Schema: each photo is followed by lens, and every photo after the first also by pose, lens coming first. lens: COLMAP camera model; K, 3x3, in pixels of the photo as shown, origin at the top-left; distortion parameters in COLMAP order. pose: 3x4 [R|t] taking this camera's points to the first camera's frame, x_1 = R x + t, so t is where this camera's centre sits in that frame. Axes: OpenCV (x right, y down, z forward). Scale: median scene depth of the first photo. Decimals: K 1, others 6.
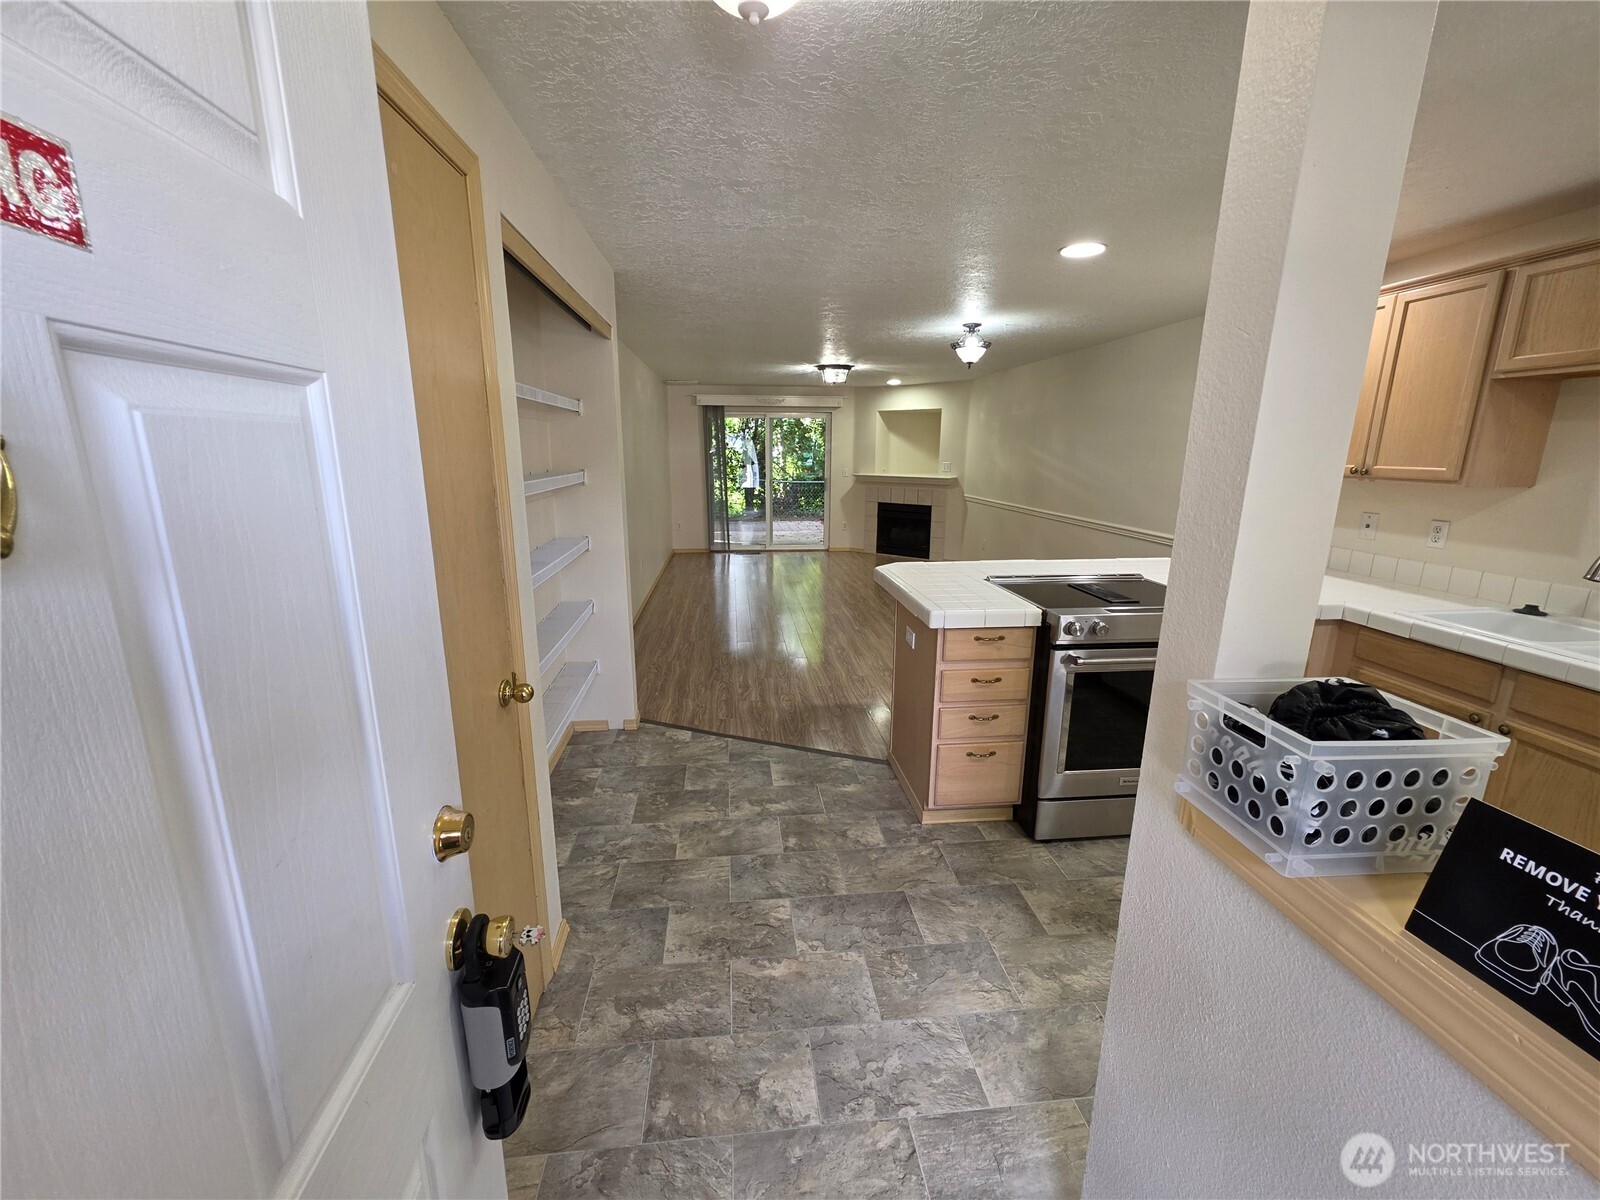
lens RADIAL K [[636.6, 0, 794.8], [0, 636.6, 590.8], [0, 0, 1]] dist [-0.002437, 0.000866]
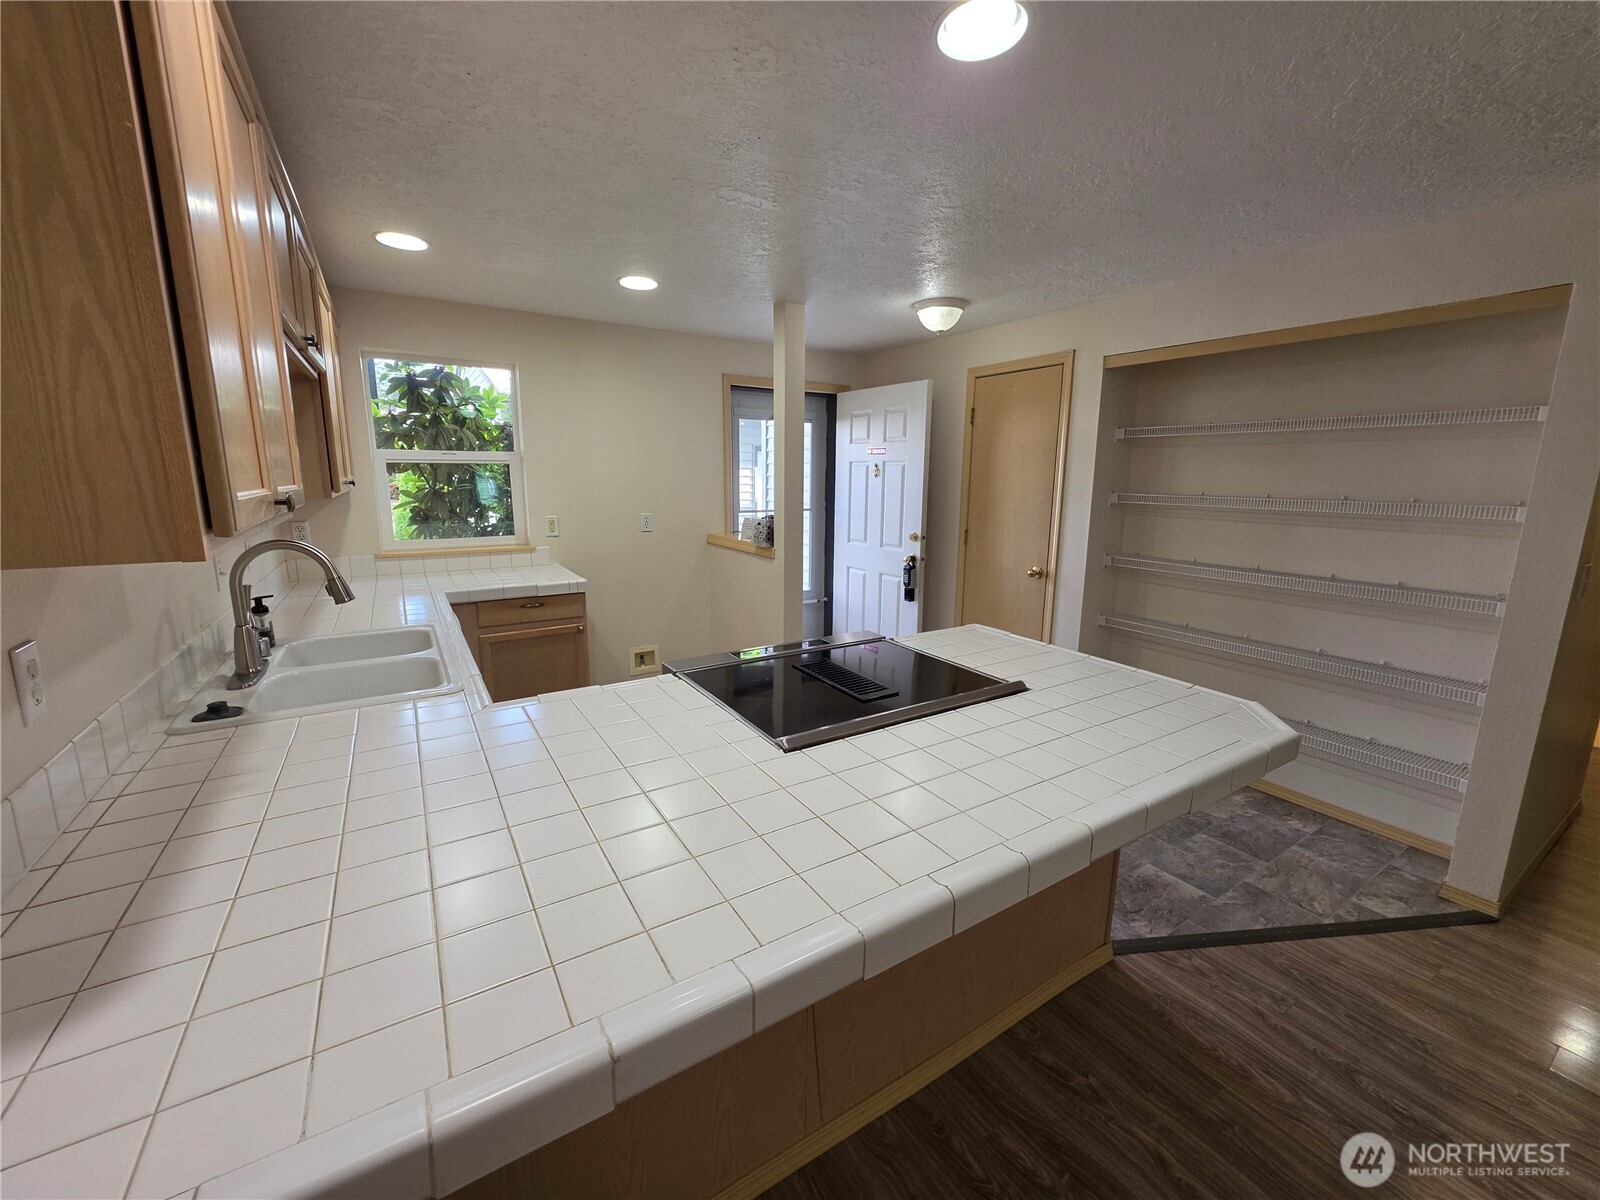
lens RADIAL K [[636.6, 0, 792.3], [0, 636.6, 594.2], [0, 0, 1]] dist [-0.002437, 0.000866]
pose [[-0.895823, 0.067023, -0.439328, 0.625064], [-0.112496, 0.922166, 0.370073, -0.240017], [0.429937, 0.380942, -0.818558, 1.144601]]
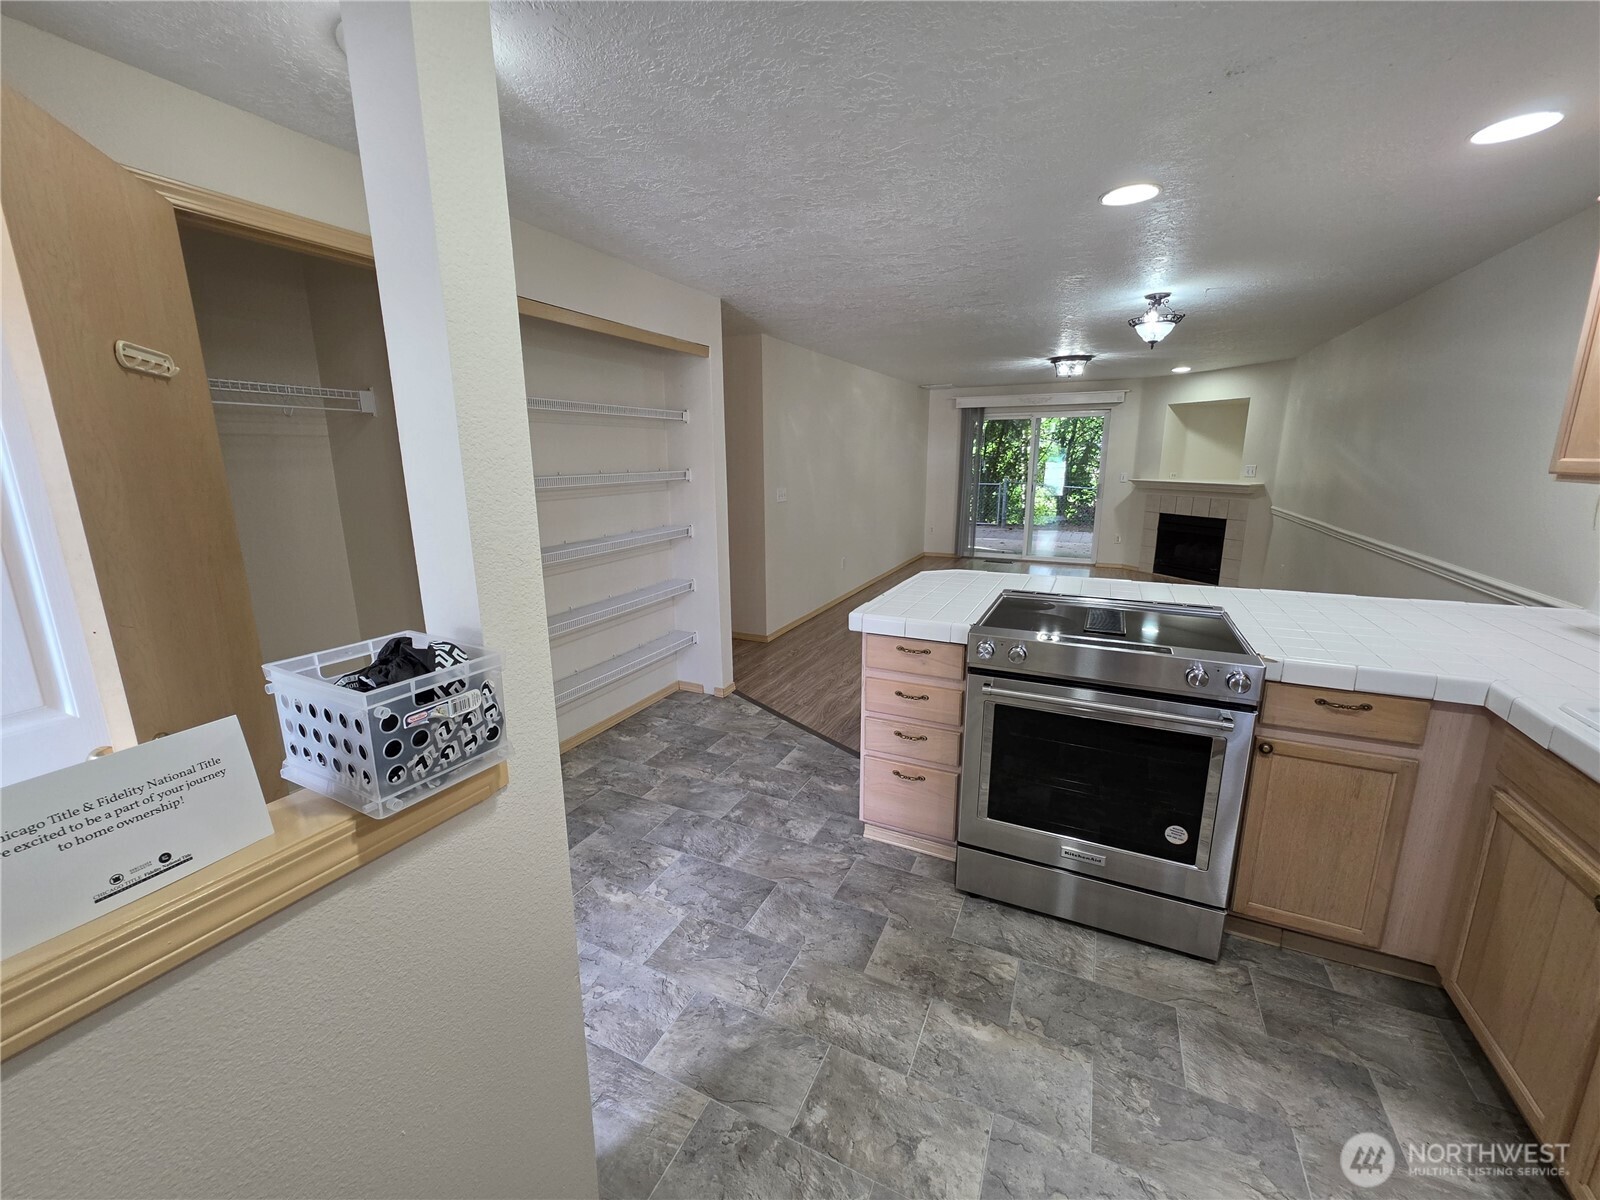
lens RADIAL K [[636.6, 0, 794.1], [0, 636.6, 591.2], [0, 0, 1]] dist [-0.002437, 0.000866]
pose [[0.851368, 0.099331, -0.515078, 0.430368], [-0.103865, 0.994389, 0.020086, -0.007127], [0.514183, 0.036398, 0.856908, 0.084954]]
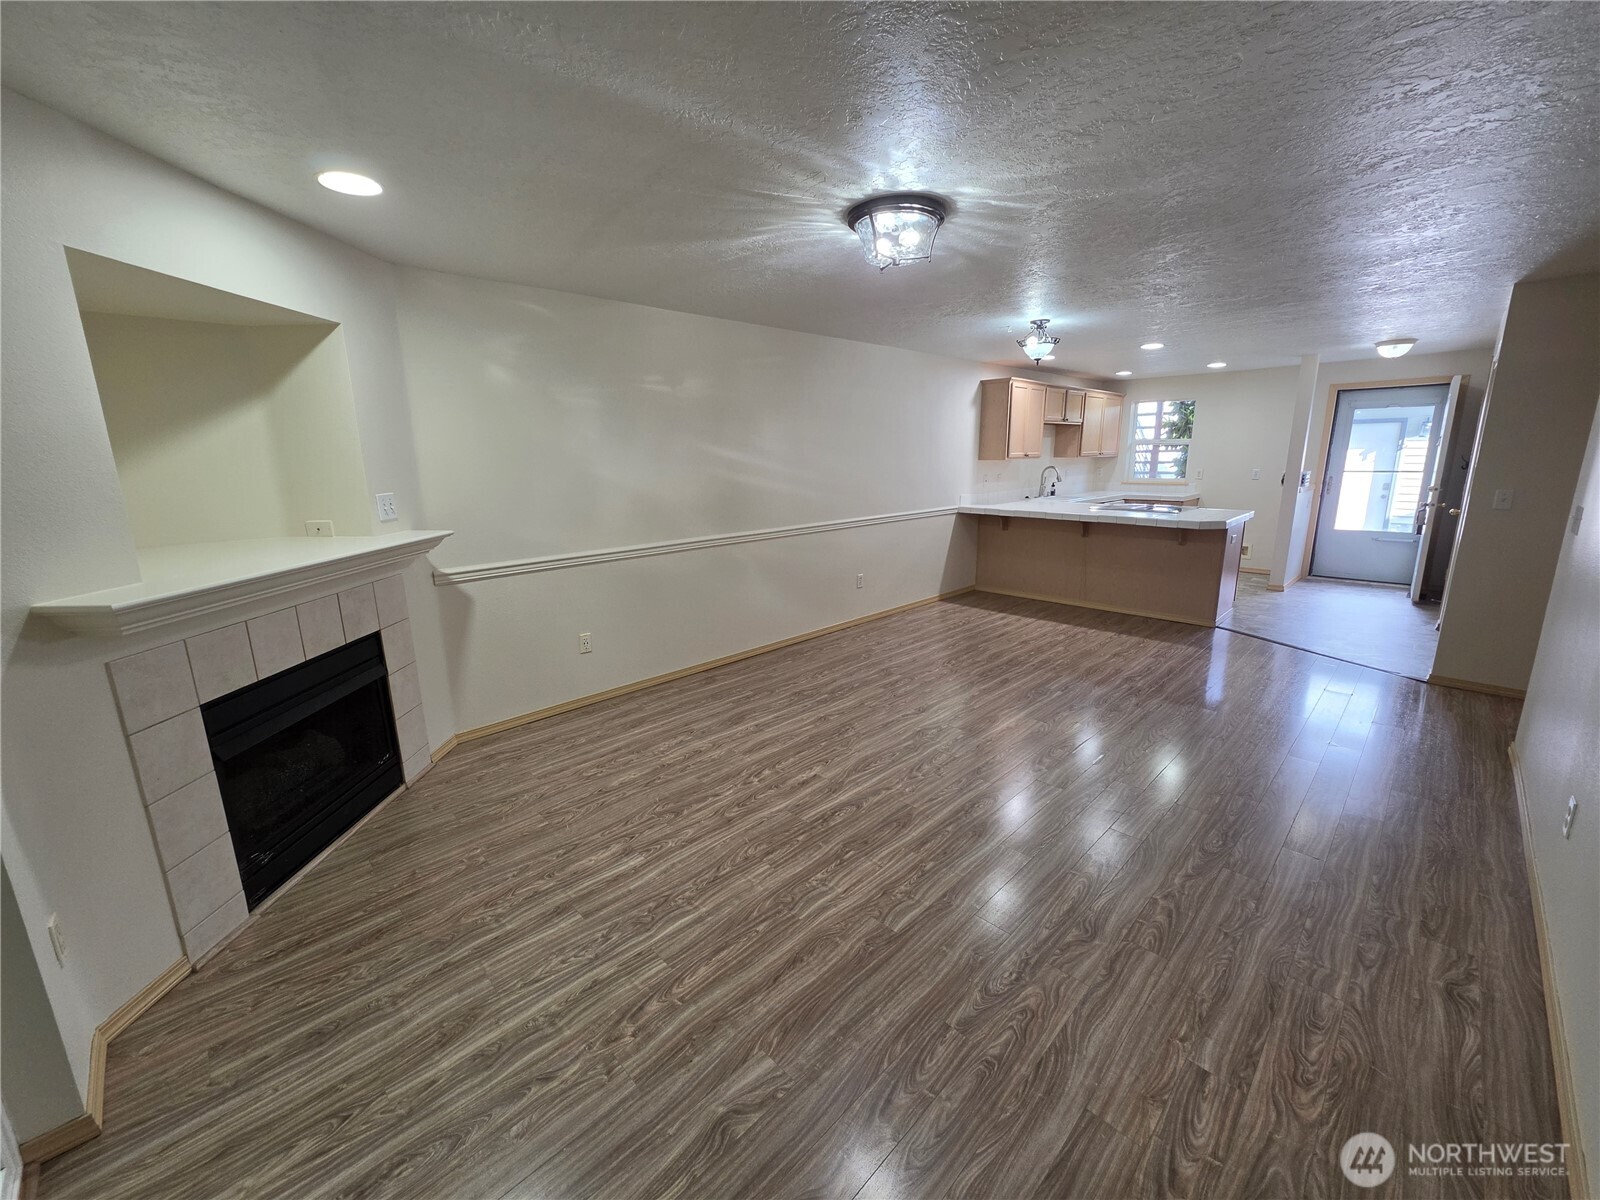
lens RADIAL K [[636.6, 0, 797.6], [0, 636.6, 593.1], [0, 0, 1]] dist [-0.002437, 0.000866]
pose [[-0.624331, -0.162796, 0.764008, -0.398177], [0.183430, 0.920143, 0.345961, -0.557030], [-0.759318, 0.356137, -0.544613, 2.512490]]
